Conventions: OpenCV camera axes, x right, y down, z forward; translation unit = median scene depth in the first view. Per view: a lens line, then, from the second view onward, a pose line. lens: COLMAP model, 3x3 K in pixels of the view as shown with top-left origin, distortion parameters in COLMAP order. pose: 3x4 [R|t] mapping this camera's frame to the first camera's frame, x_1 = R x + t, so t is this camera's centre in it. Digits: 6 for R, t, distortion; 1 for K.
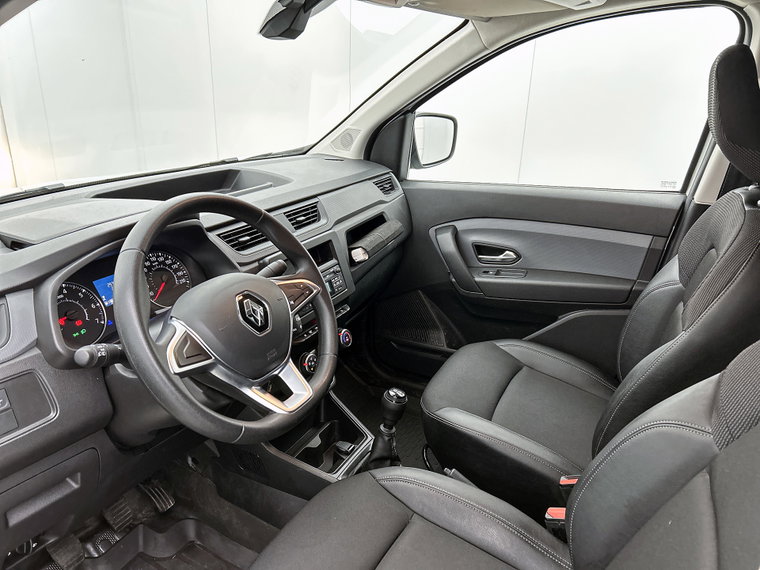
lens RADIAL K [[578.3, 0, 380.0], [0, 578.3, 285.0], [0, 0, 1]] dist [0.010399, -0.004137]
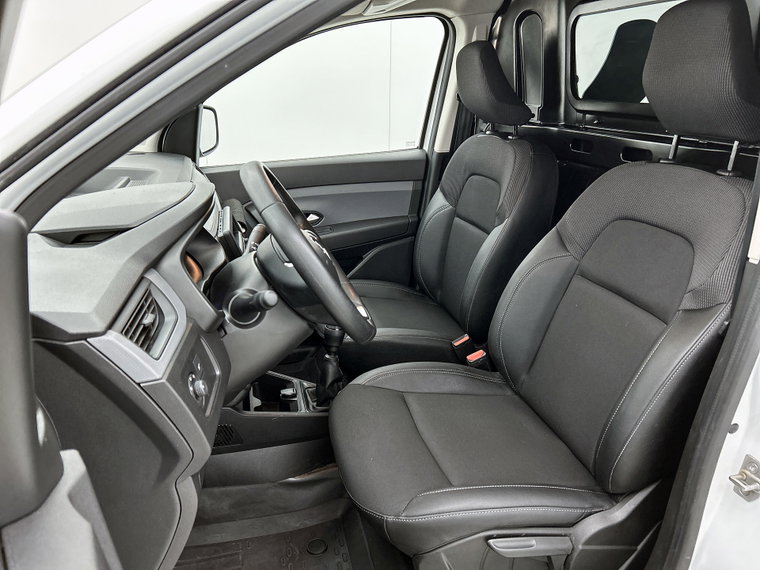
lens RADIAL K [[578.3, 0, 380.0], [0, 578.3, 285.0], [0, 0, 1]] dist [0.010399, -0.004137]
pose [[0.768383, -0.241069, 0.592852, -0.465615], [0.243704, 0.966768, 0.077254, 0.028827], [-0.591774, 0.085120, 0.801597, -0.037766]]
